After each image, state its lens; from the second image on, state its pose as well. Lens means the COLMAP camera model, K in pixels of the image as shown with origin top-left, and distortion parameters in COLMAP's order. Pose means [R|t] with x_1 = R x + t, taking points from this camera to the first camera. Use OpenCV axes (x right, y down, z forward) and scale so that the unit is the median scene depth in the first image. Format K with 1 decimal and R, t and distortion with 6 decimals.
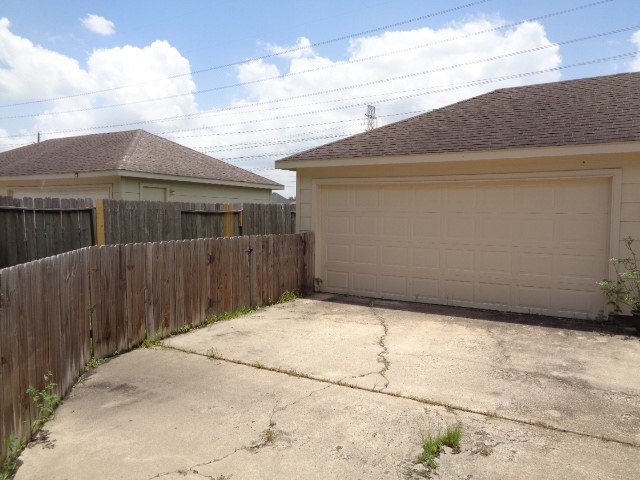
lens RADIAL K [[478.5, 0, 322.2], [0, 478.5, 241.4], [0, 0, 1]] dist [-0.005209, 0.002432]
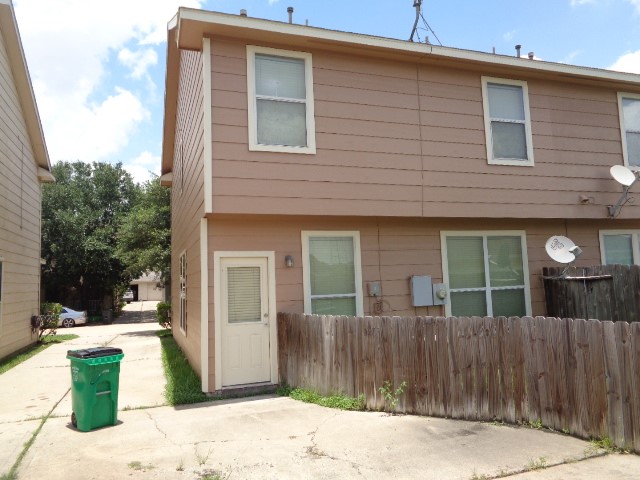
lens RADIAL K [[478.5, 0, 321.2], [0, 478.5, 243.1], [0, 0, 1]] dist [-0.005209, 0.002432]
pose [[-0.648148, -0.048413, -0.759974, 0.671428], [-0.012873, 0.998531, -0.052631, -0.092972], [0.761406, -0.024329, -0.647819, 1.325763]]
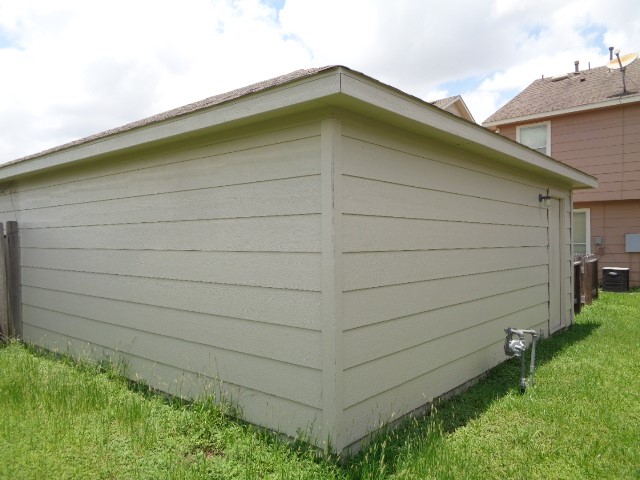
lens RADIAL K [[478.5, 0, 318.3], [0, 478.5, 245.3], [0, 0, 1]] dist [-0.005209, 0.002432]
pose [[-0.982458, -0.001928, 0.186476, 0.504495], [0.010463, 0.997802, 0.065442, -0.172639], [-0.186193, 0.066245, -0.980277, 2.899468]]
